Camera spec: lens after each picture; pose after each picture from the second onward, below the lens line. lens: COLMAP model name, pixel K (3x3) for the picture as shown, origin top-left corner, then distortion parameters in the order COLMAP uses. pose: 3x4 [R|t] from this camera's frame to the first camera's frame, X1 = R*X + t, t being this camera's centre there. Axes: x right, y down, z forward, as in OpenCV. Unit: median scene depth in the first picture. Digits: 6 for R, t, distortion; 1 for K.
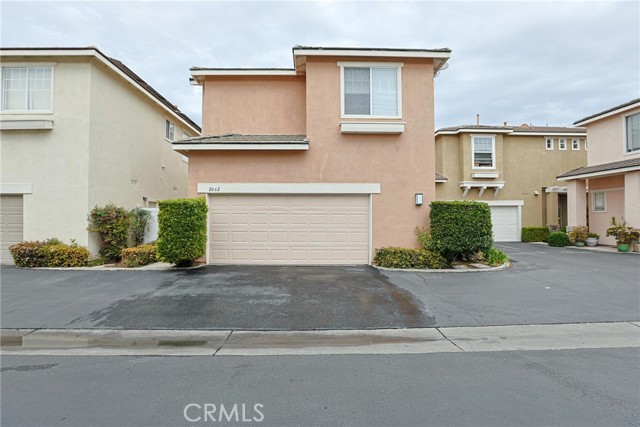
lens RADIAL K [[305.0, 0, 316.8], [0, 305.0, 213.2], [0, 0, 1]] dist [-0.031653, 0.000322]
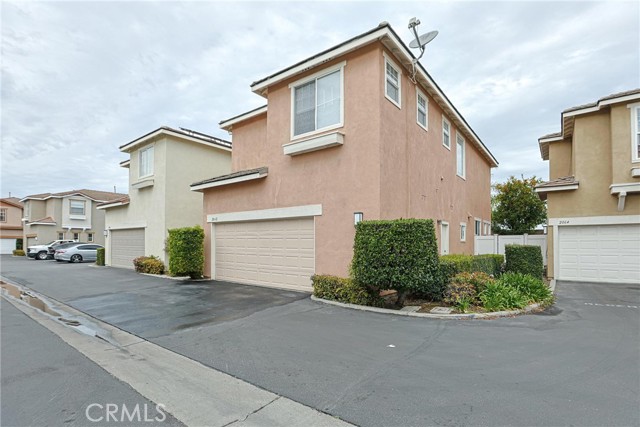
lens RADIAL K [[318.2, 0, 320.3], [0, 318.2, 243.1], [0, 0, 1]] dist [-0.033084, -0.000020]
pose [[0.775051, 0.001468, -0.631897, 0.802277], [0.005616, 0.999942, 0.009211, 0.009624], [0.631873, -0.010688, 0.774998, 0.261909]]
